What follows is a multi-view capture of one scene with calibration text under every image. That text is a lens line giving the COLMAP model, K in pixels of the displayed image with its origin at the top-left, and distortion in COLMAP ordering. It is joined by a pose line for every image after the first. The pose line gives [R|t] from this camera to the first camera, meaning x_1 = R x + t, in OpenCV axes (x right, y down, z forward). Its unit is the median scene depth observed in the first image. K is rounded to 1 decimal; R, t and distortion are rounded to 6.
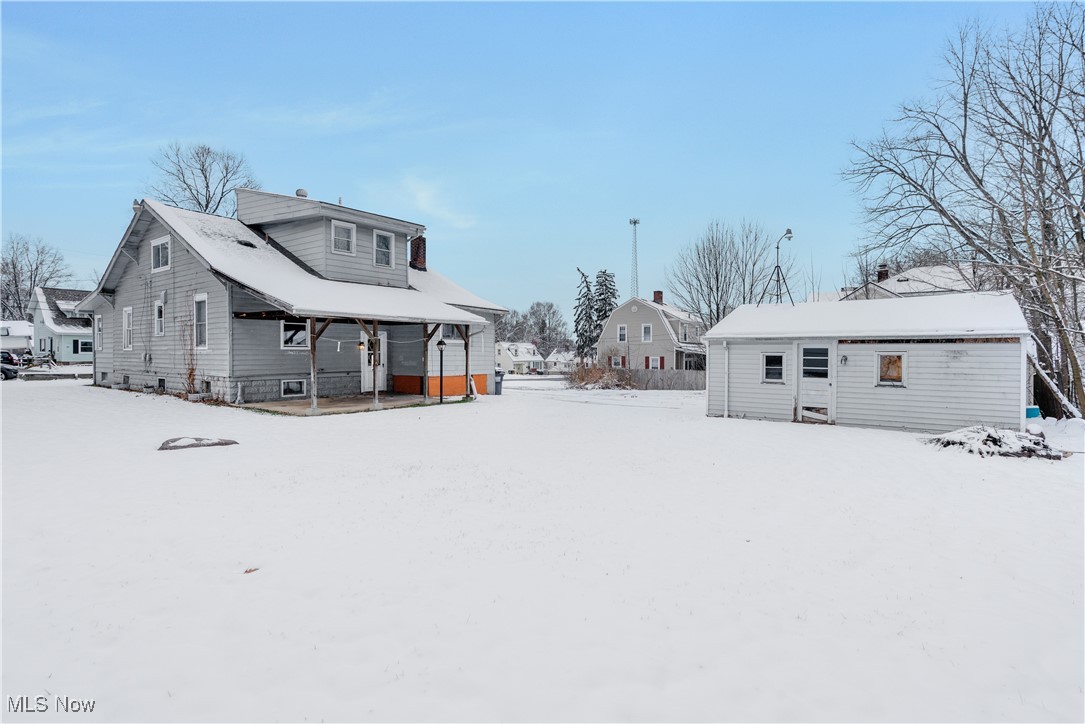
lens RADIAL K [[516.6, 0, 555.6], [0, 516.6, 354.0], [0, 0, 1]] dist [-0.005774, 0.001693]
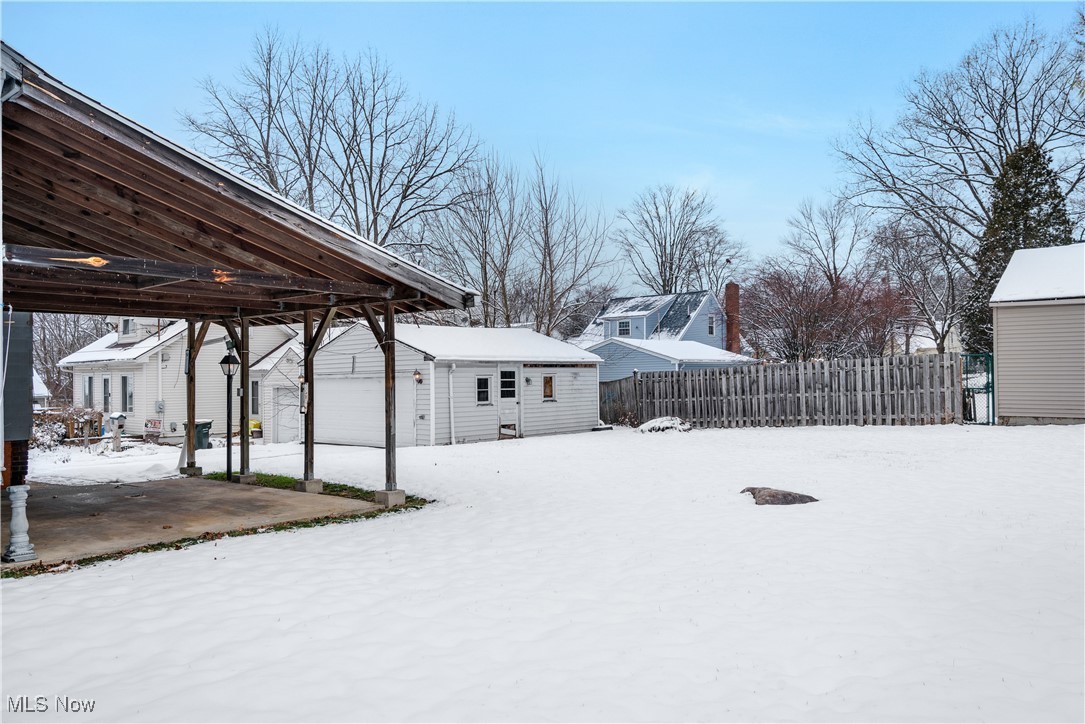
lens RADIAL K [[775.0, 0, 541.0], [0, 775.0, 359.9], [0, 0, 1]] dist [0.002838, -0.001353]
pose [[0.109408, 0.017912, 0.993836, -0.870114], [0.015756, 0.999681, -0.019752, -0.000845], [-0.993872, 0.017820, 0.109091, 0.562901]]
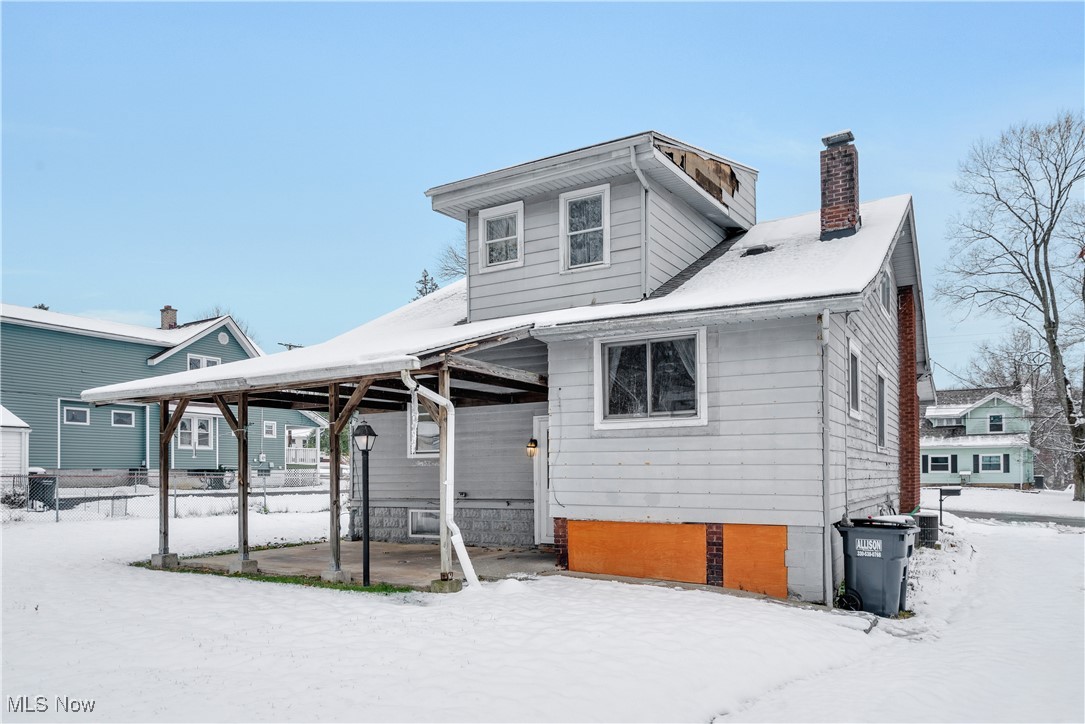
lens RADIAL K [[740.0, 0, 563.6], [0, 740.0, 463.7], [0, 0, 1]] dist [0.008268, -0.000366]
pose [[0.106789, -0.019383, -0.994093, 0.328100], [0.003870, 0.999810, -0.019079, 0.013684], [0.994274, -0.001810, 0.106844, 1.006070]]
